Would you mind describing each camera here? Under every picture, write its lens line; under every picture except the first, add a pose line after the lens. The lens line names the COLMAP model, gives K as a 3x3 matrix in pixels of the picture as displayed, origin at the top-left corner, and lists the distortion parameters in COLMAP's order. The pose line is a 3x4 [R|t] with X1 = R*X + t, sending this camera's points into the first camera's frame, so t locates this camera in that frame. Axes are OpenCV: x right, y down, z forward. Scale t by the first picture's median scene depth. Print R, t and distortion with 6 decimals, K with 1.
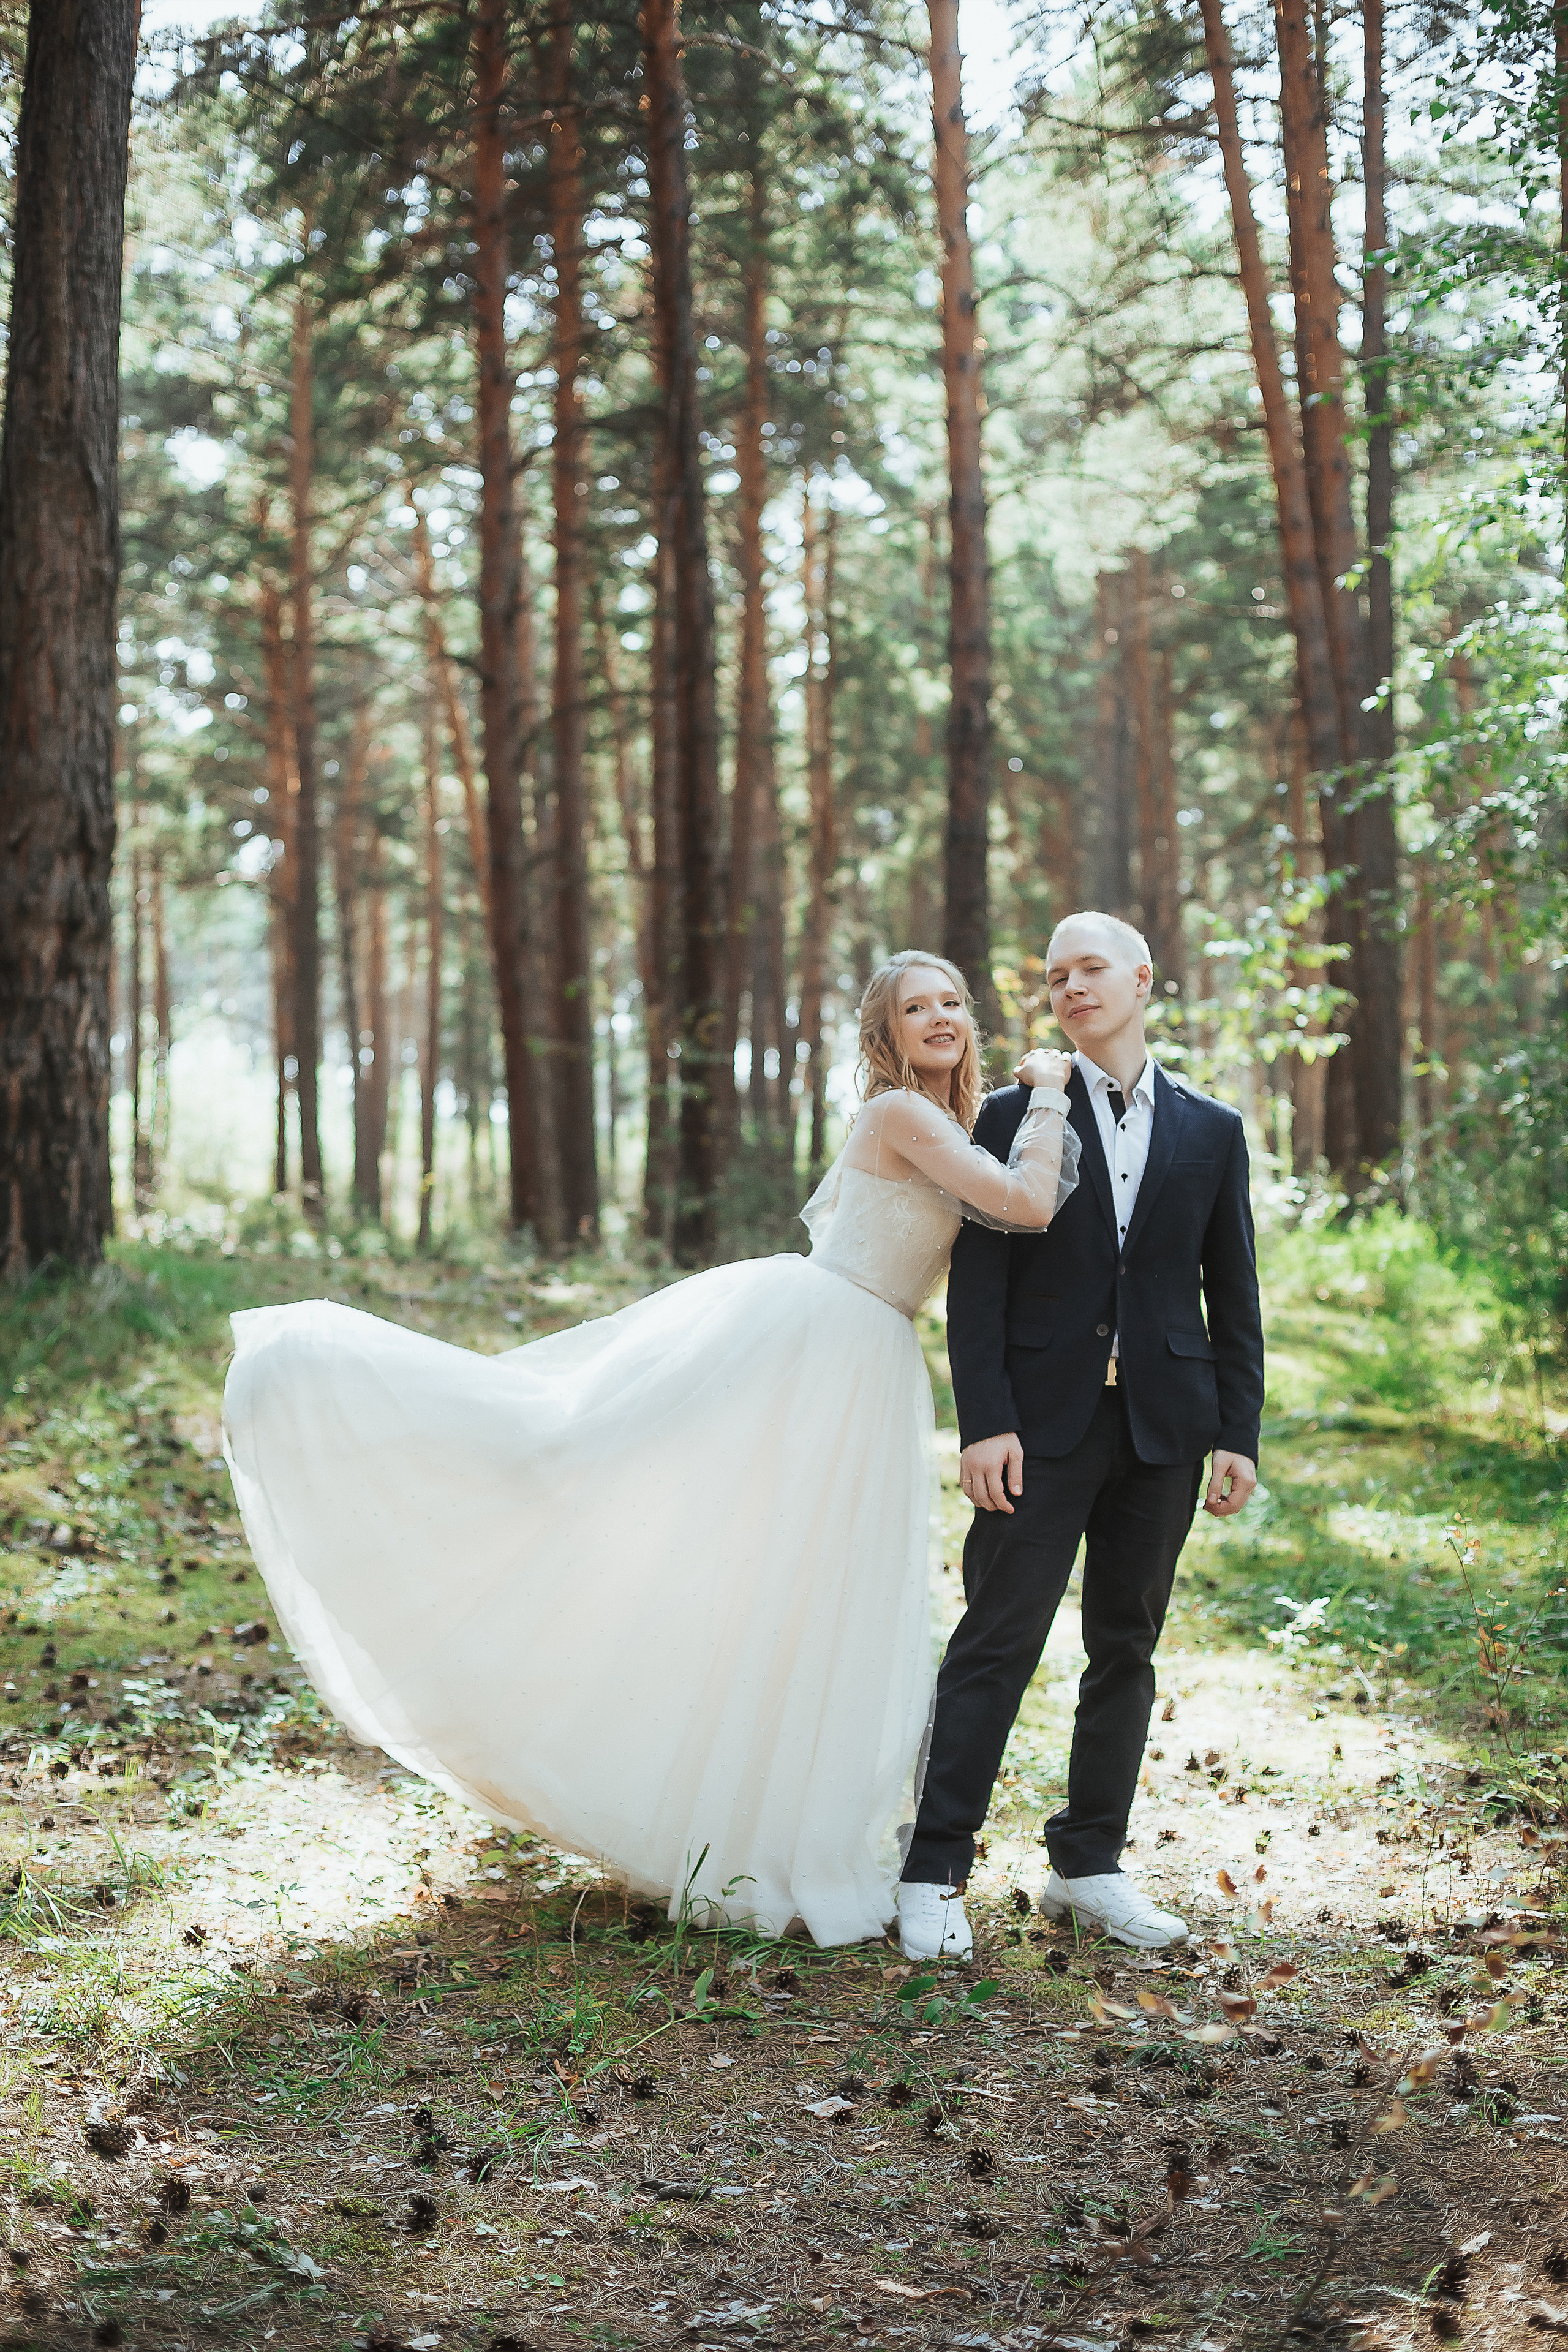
lens RADIAL K [[6075.1, 0, 784.0], [0, 6075.1, 1176.0], [0, 0, 1]] dist [-0.021423, -0.376427]
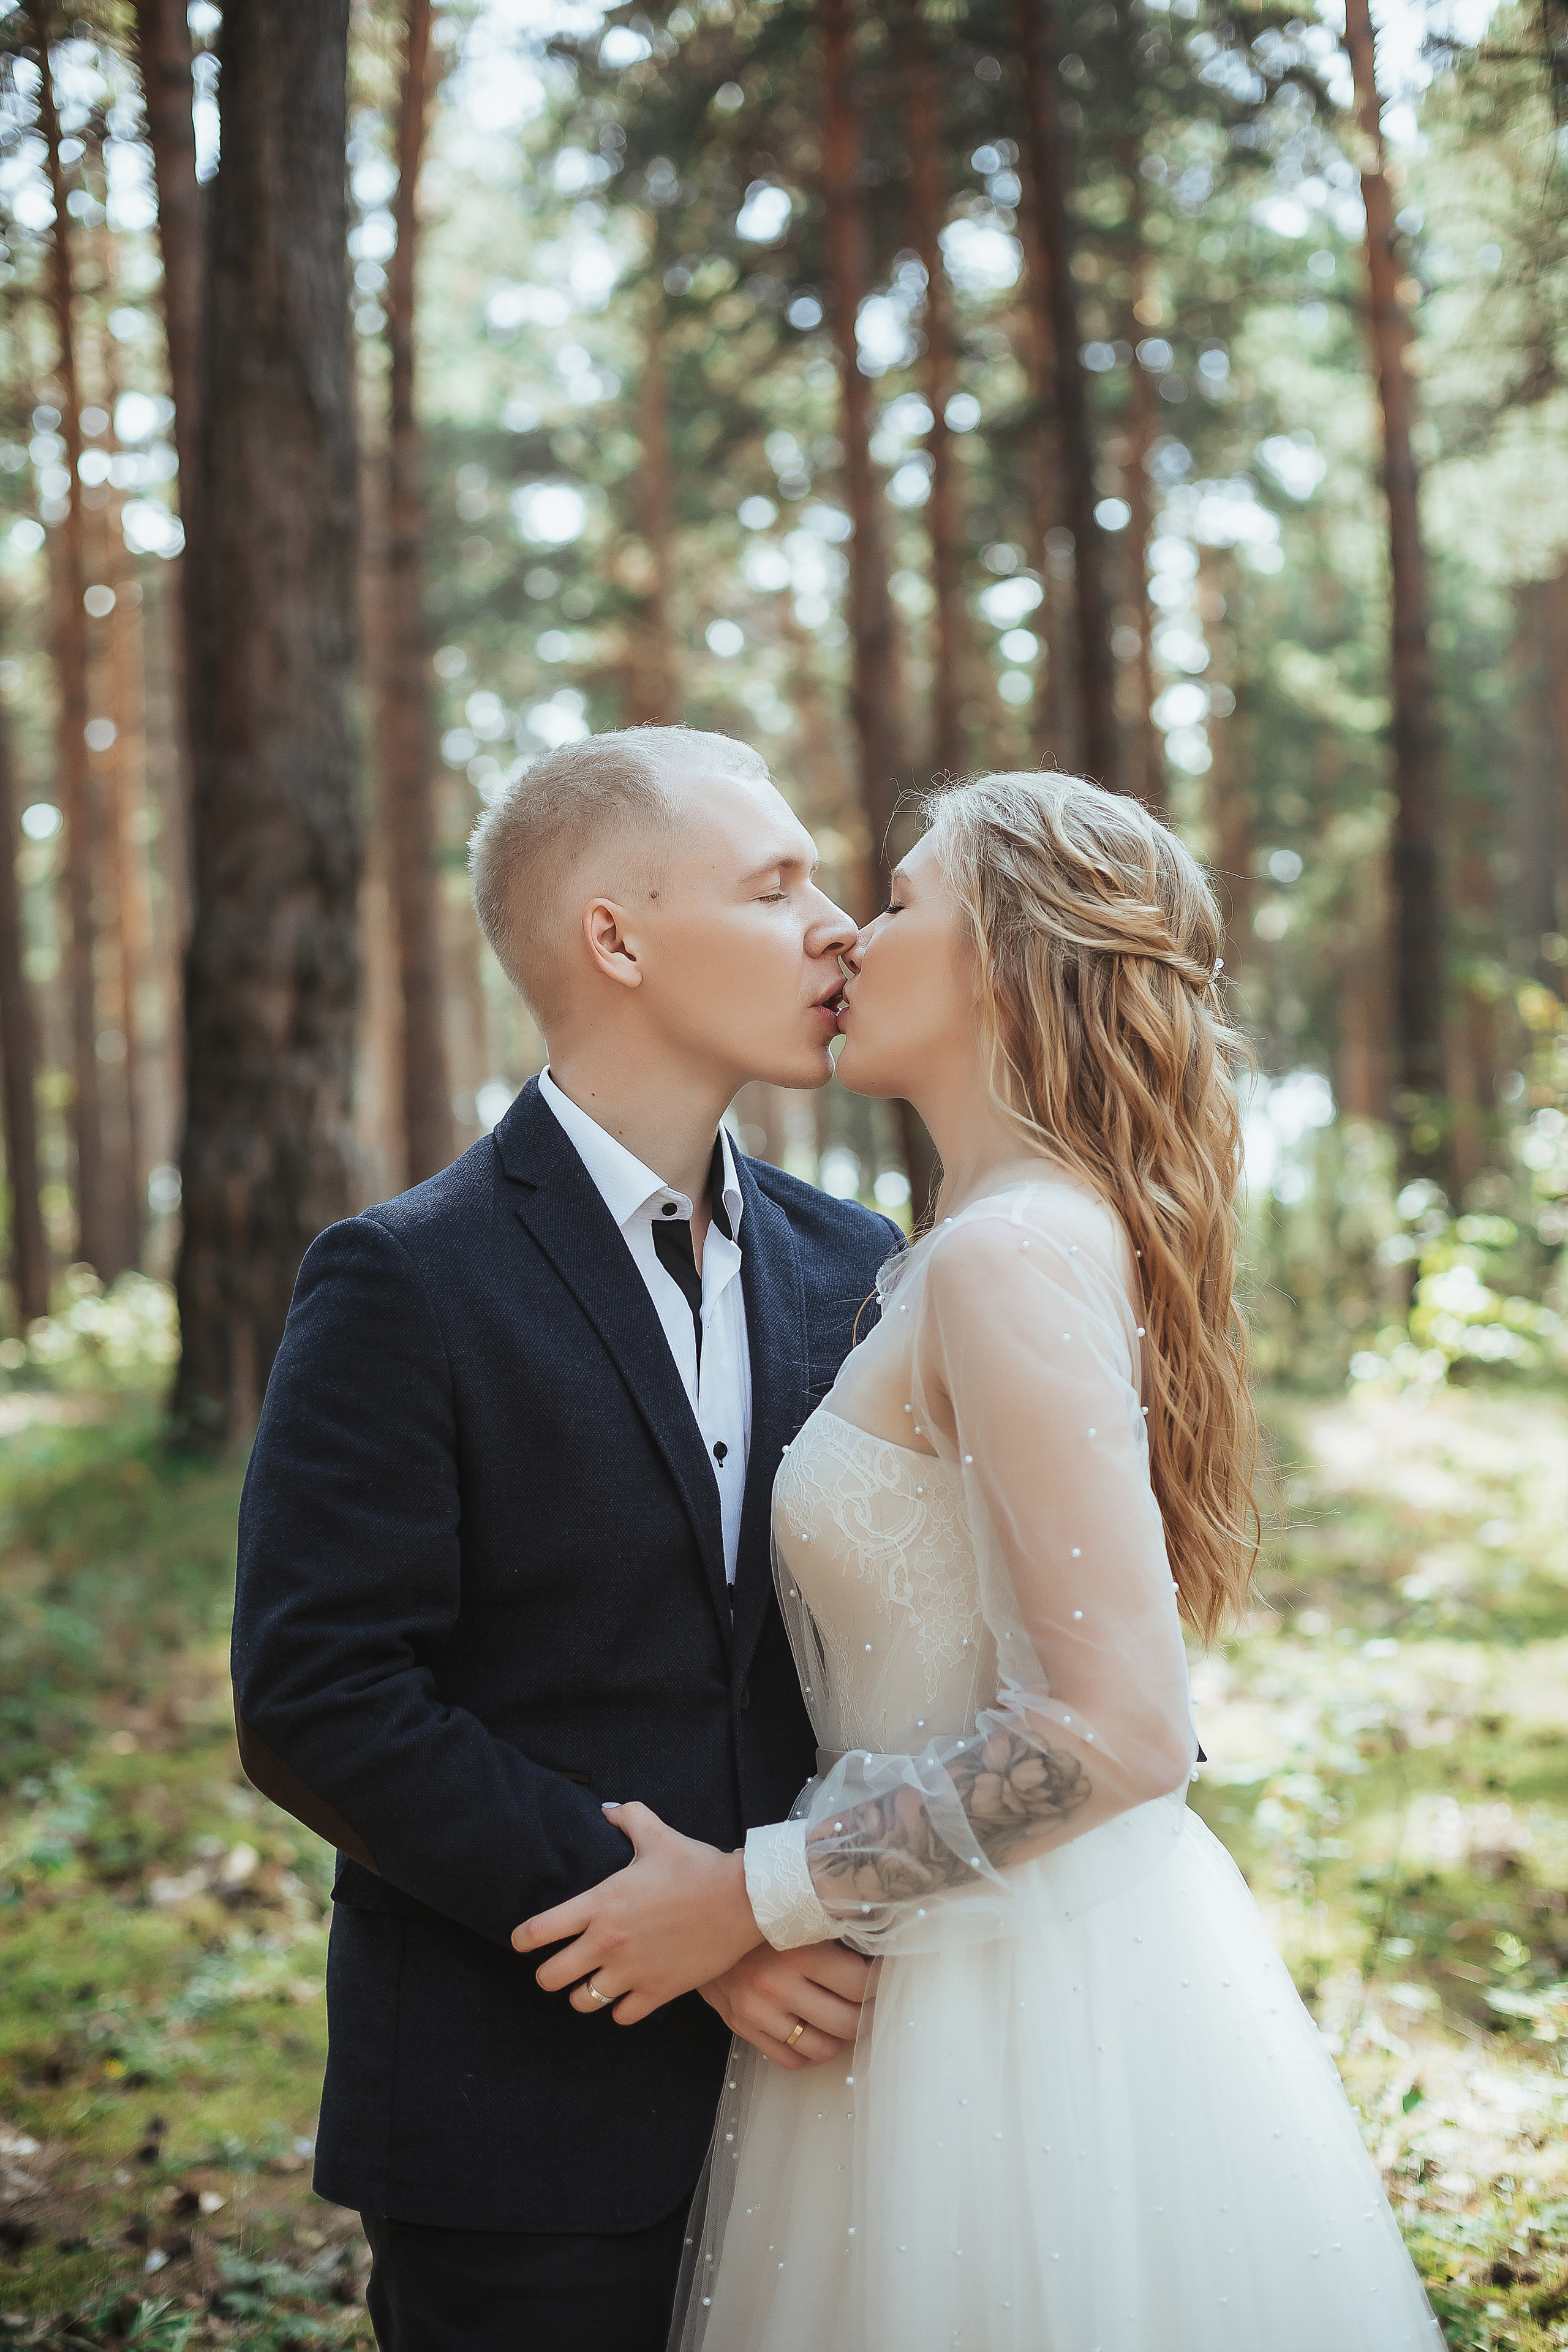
lens RADIAL K [[4026.2, 0, 784.0], [0, 4026.2, 1176.0], [0, 0, 1]] dist [-0.059847, -0.132015]
pose [[0.996407, -0.032284, -0.078294, -0.014524], [0.031881, 0.999471, -0.006396, -0.008967], [0.078459, 0.003877, 0.996910, 0.388813]]
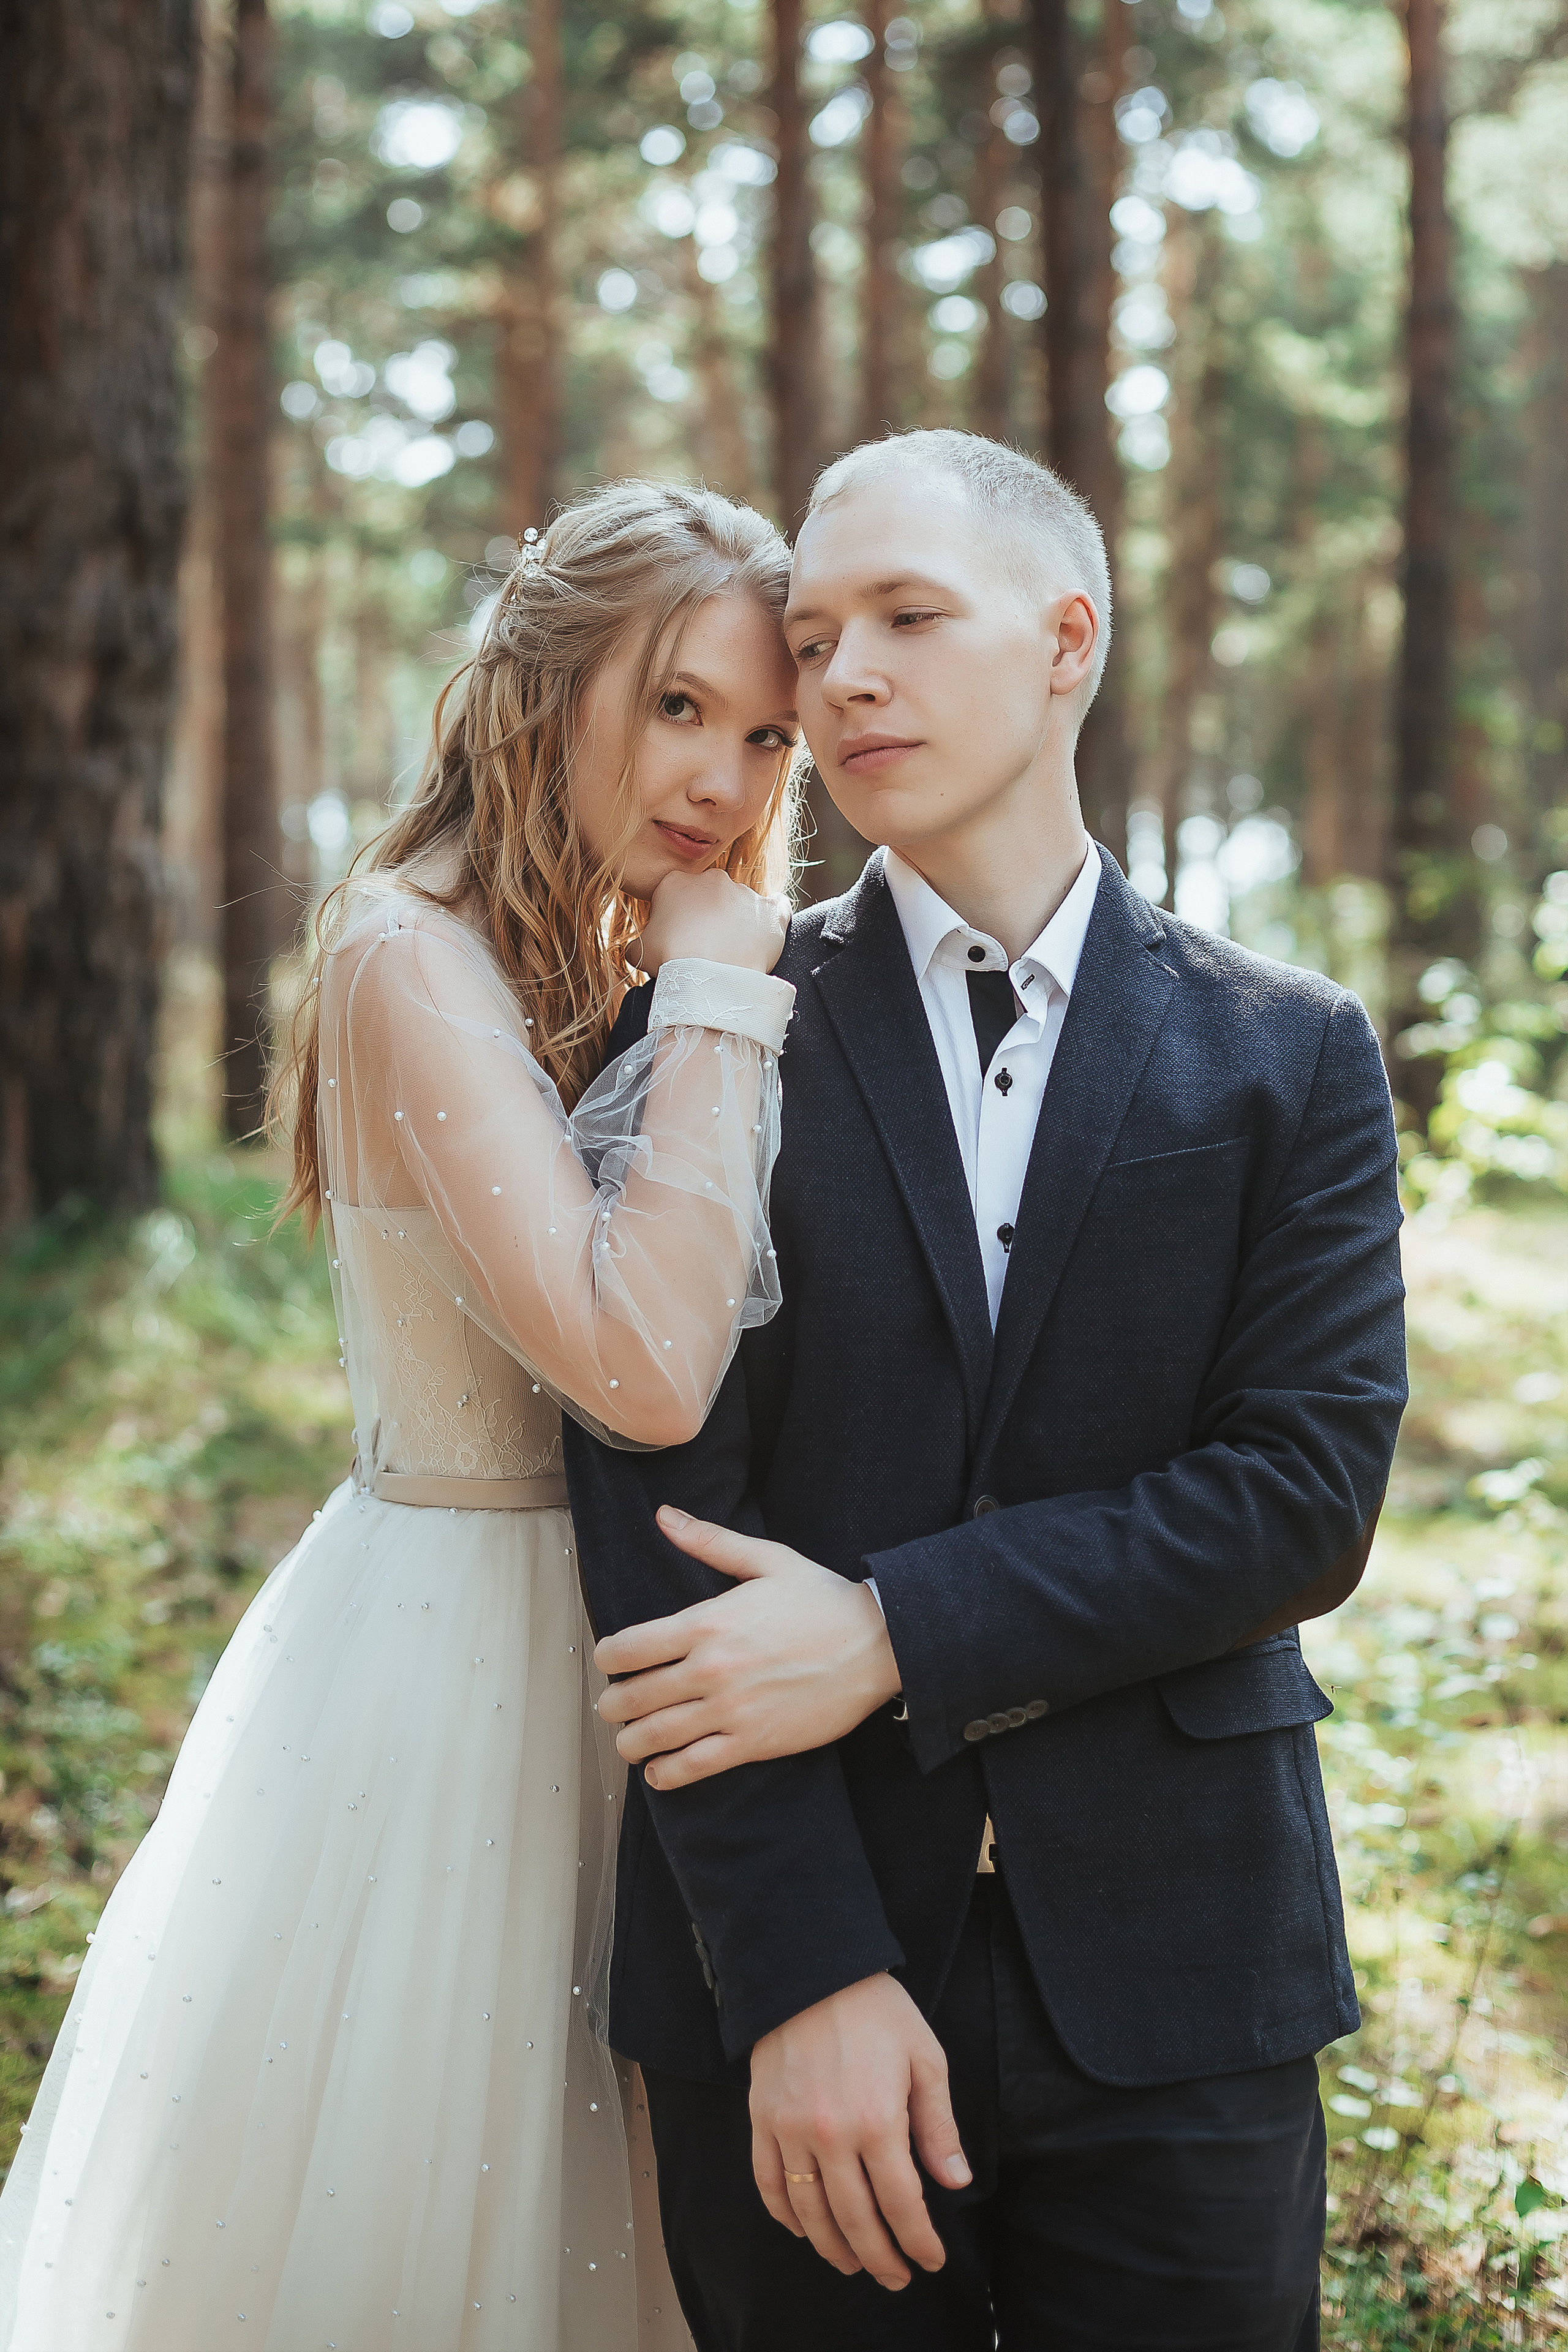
lens RADIAL K [[4286.7, 0, 794.3], [0, 4286.7, 1030.9], [0, 0, 1]] dist [-0.091141, 0.092629]
pose [[0.999225, 0.006830, -0.038772, -0.023994], [-0.005968, 0.999733, 0.022302, -0.010698], [0.038914, -0.022053, 0.998999, 0.441905]]
